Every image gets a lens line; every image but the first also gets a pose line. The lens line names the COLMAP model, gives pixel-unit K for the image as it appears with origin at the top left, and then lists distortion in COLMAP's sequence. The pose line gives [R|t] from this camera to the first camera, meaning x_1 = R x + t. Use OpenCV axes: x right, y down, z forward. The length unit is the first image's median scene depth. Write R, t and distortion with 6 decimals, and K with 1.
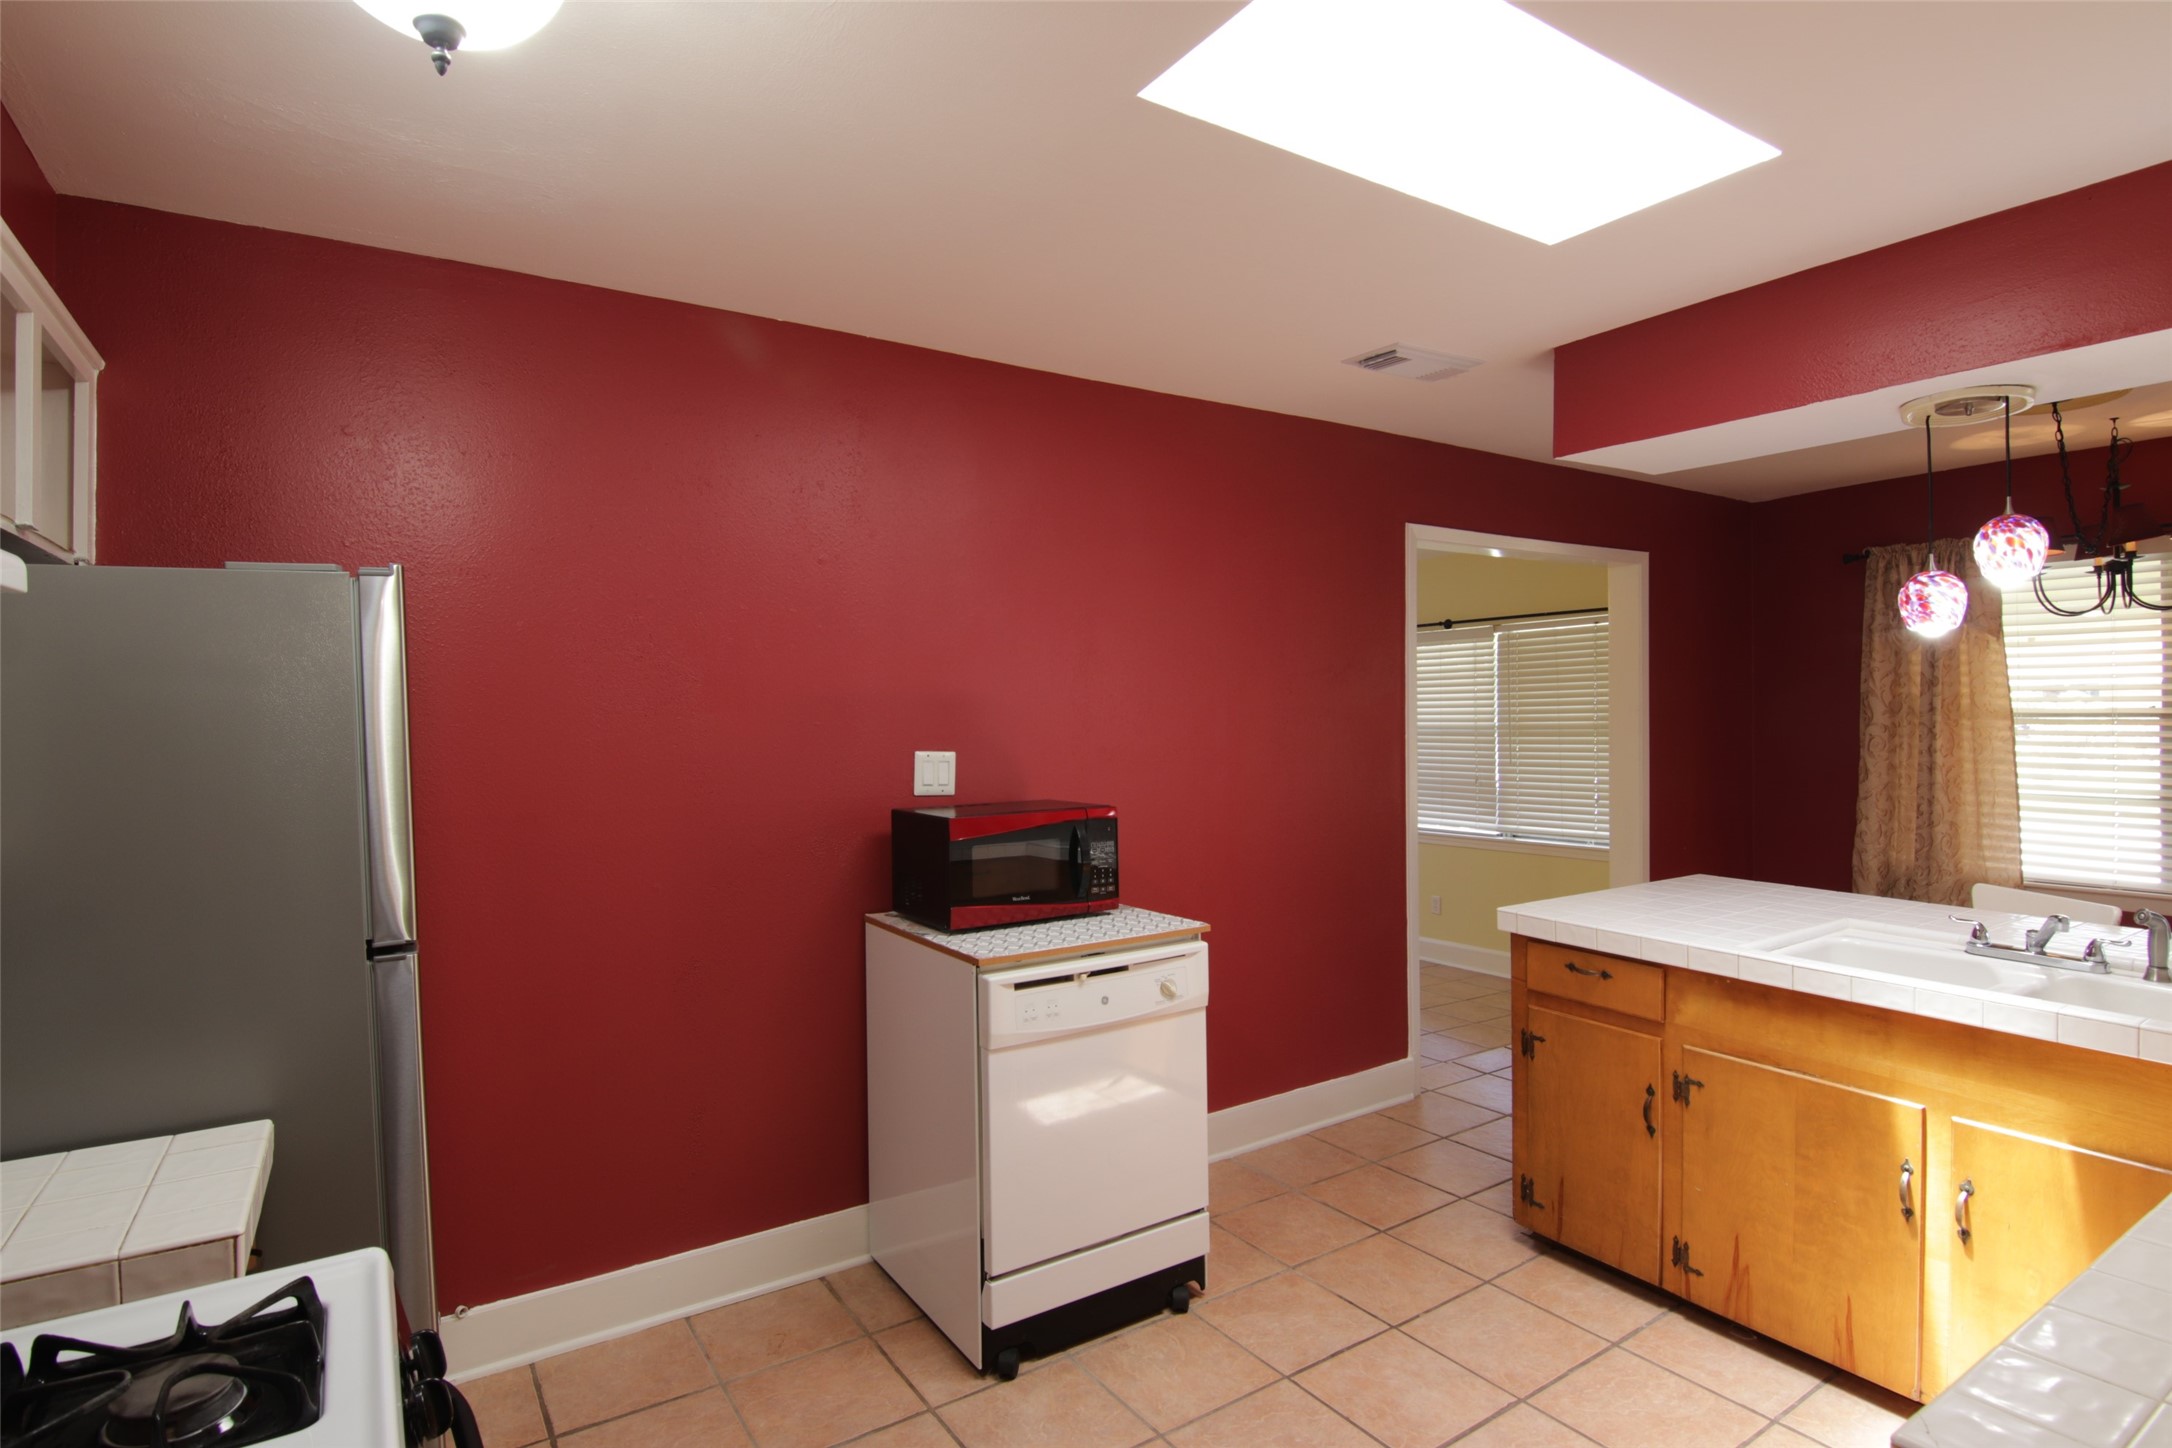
lens RADIAL K [[1108.4, 0, 1077.5], [0, 1108.4, 715.6], [0, 0, 1]] dist [0.000897, -0.013844]
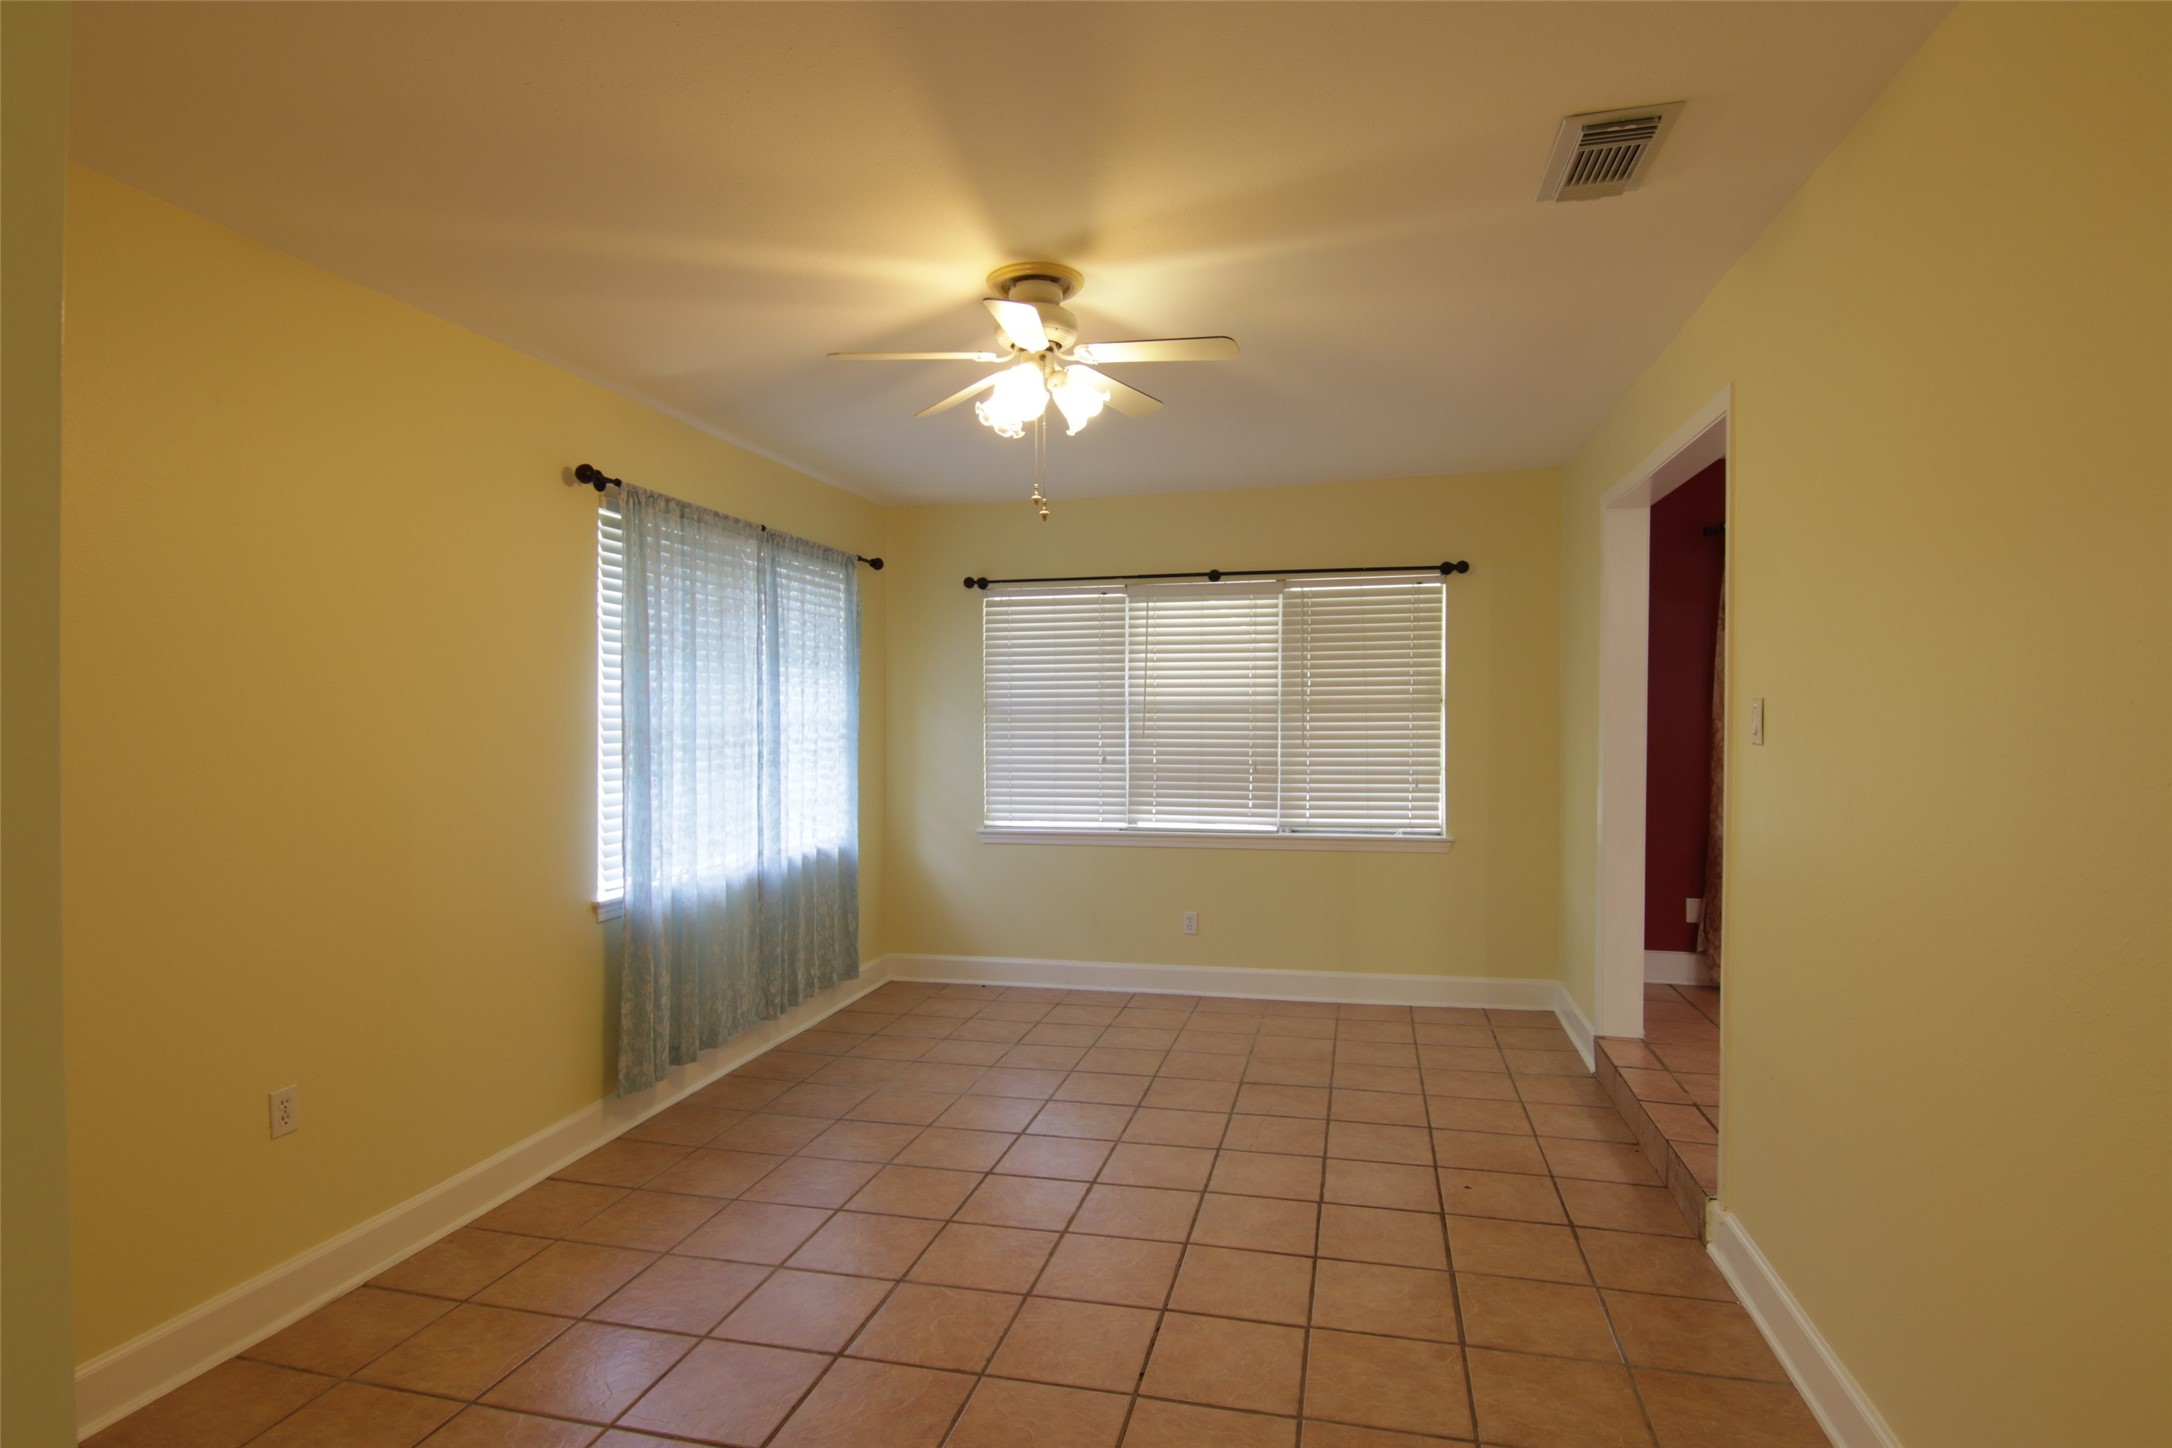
lens RADIAL K [[1108.4, 0, 1077.5], [0, 1108.4, 715.6], [0, 0, 1]] dist [0.000897, -0.013844]
pose [[0.735103, 0.008252, 0.677906, -0.323502], [-0.009069, 0.999956, -0.002339, 0.025702], [-0.677895, -0.004428, 0.735145, 0.523257]]
